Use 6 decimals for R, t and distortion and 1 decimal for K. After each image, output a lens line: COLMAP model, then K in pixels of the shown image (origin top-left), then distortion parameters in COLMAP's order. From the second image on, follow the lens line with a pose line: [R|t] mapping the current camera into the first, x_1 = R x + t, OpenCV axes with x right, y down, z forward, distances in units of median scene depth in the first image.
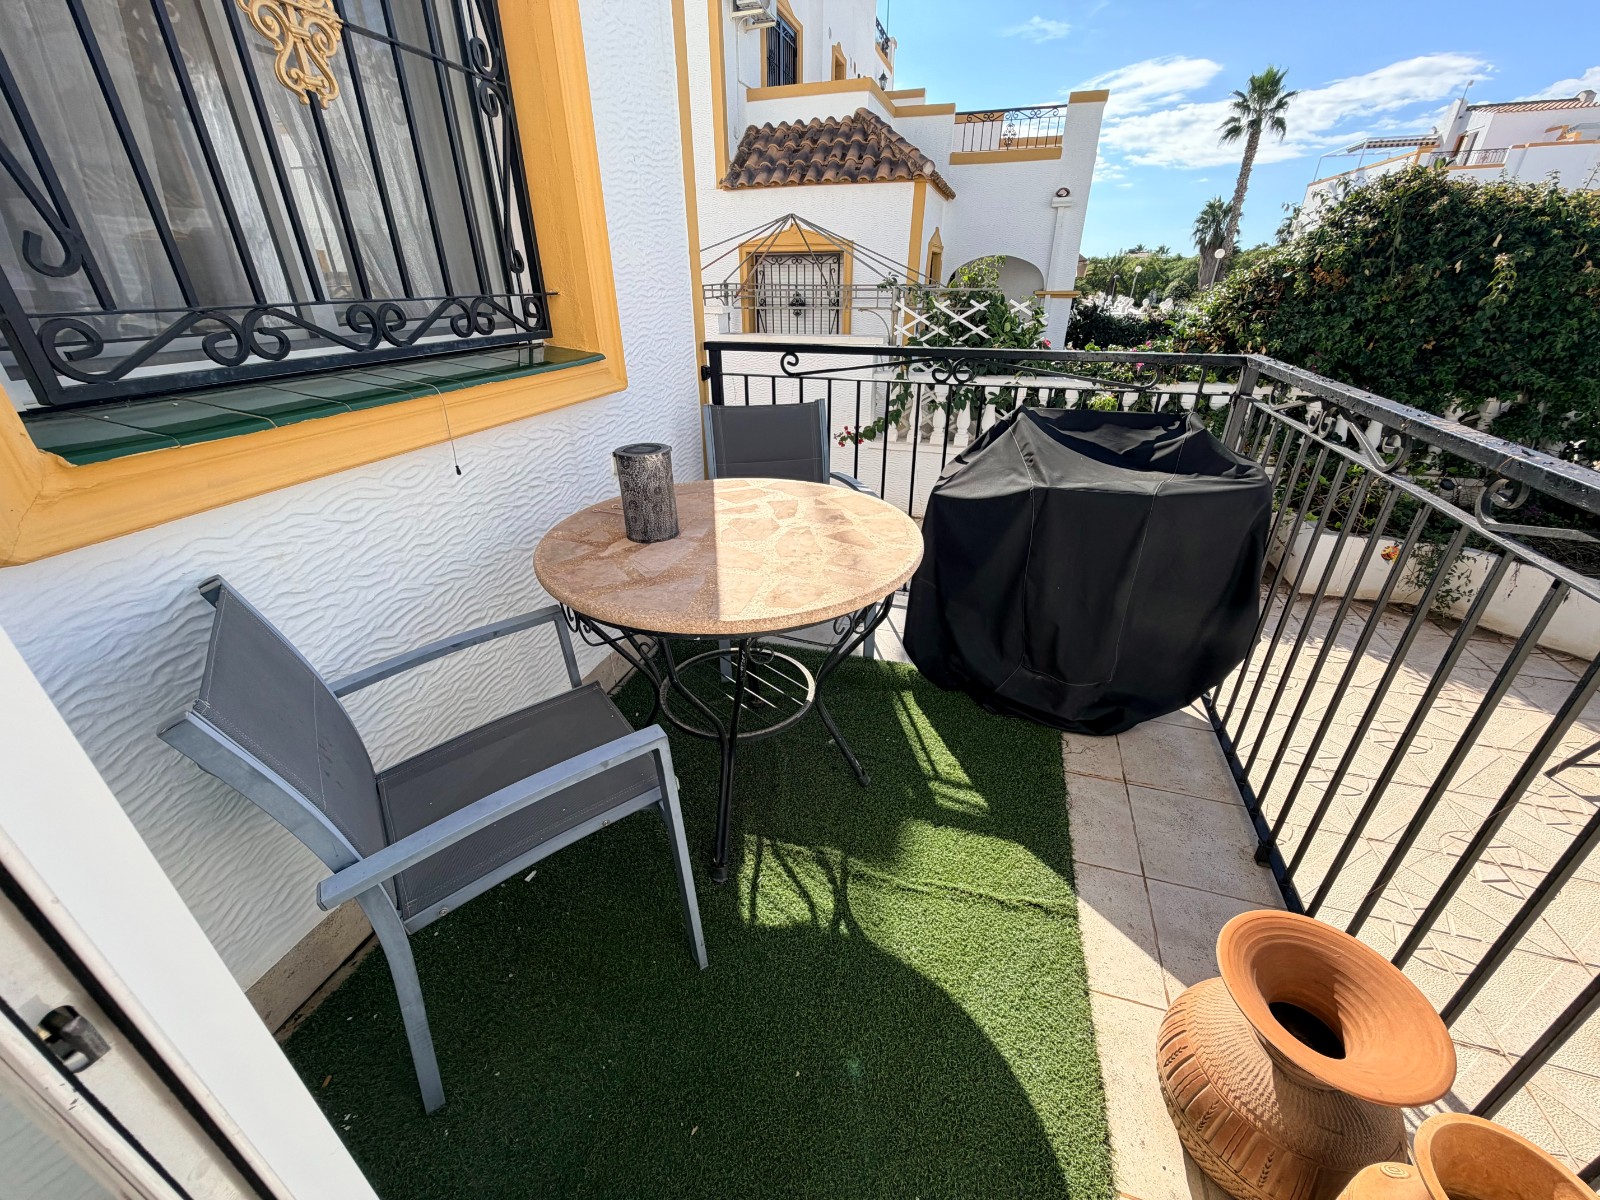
lens RADIAL K [[638.7, 0, 799.4], [0, 638.7, 602.1], [0, 0, 1]] dist [0.000093, -0.000611]
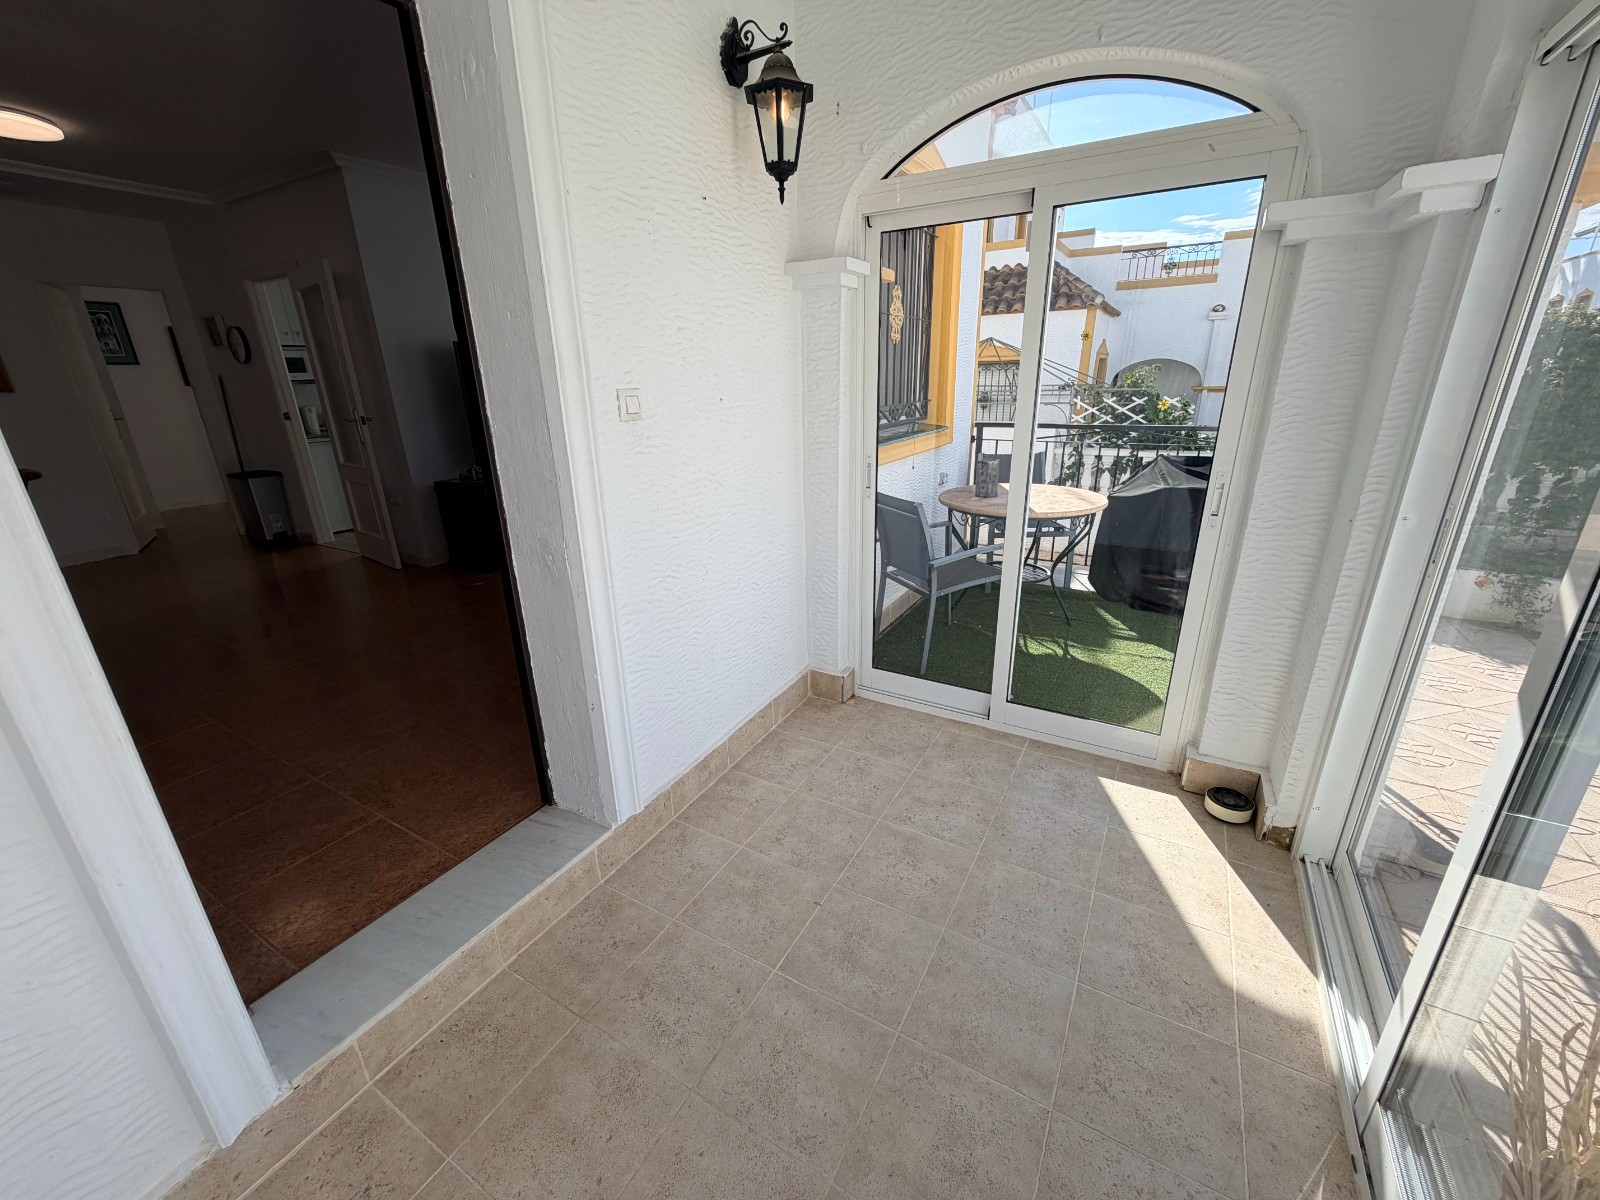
lens RADIAL K [[638.7, 0, 799.4], [0, 638.7, 602.1], [0, 0, 1]] dist [0.000093, -0.000611]
pose [[0.975190, 0.056092, -0.214144, -0.108528], [-0.083144, 0.989349, -0.119482, 0.182225], [0.205161, 0.134322, 0.969467, -0.408113]]
